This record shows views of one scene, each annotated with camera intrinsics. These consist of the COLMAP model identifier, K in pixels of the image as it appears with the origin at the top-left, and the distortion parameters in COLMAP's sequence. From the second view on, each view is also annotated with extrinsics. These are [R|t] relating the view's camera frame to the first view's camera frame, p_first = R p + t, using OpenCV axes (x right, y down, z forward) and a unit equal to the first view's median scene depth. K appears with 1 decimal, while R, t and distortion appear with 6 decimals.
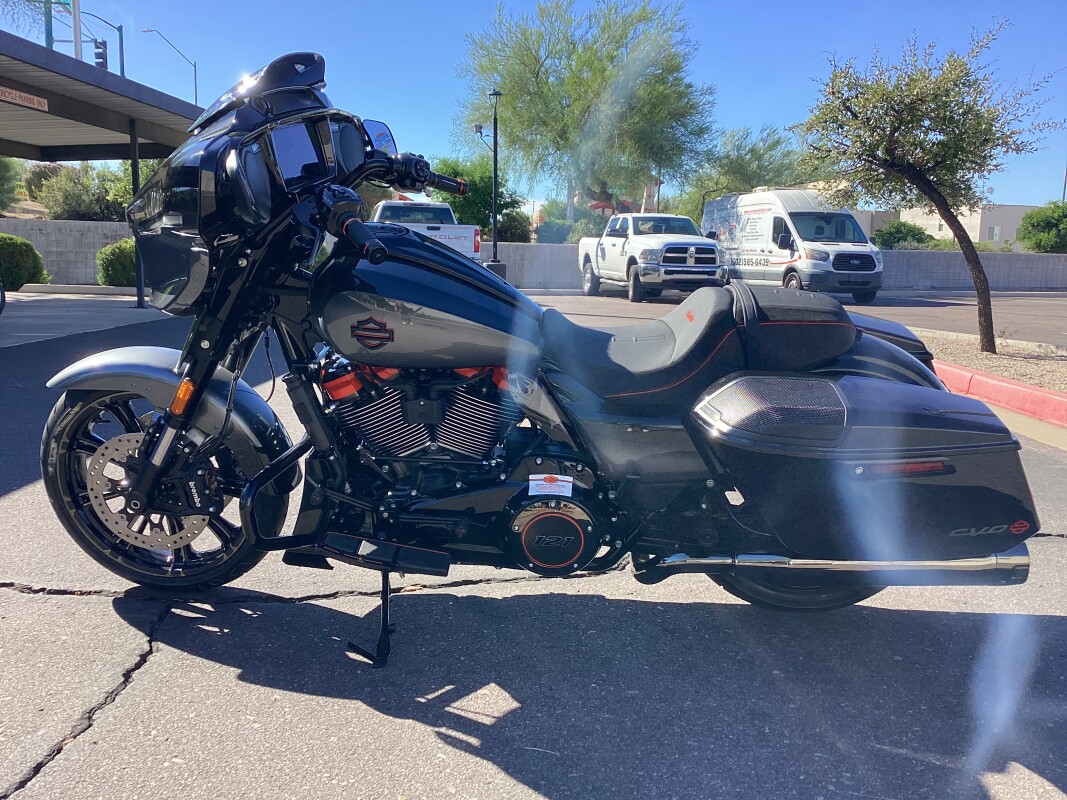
lens RADIAL K [[965.3, 0, 533.5], [0, 965.3, 400.0], [0, 0, 1]] dist [0.142597, -0.228801]
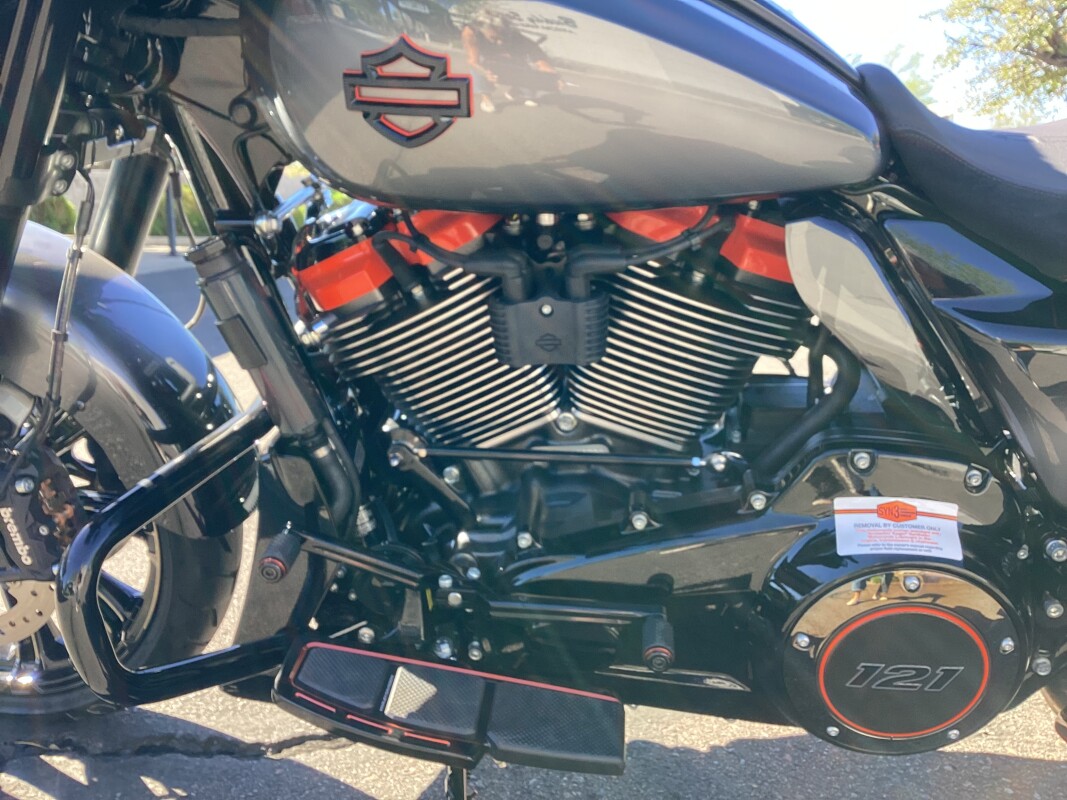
lens RADIAL K [[965.3, 0, 533.5], [0, 965.3, 400.0], [0, 0, 1]] dist [0.142597, -0.228801]
pose [[0.998274, -0.011544, -0.057574, -0.095354], [0.013958, 0.999033, 0.041693, 0.021879], [0.057037, -0.042425, 0.997470, 0.601641]]
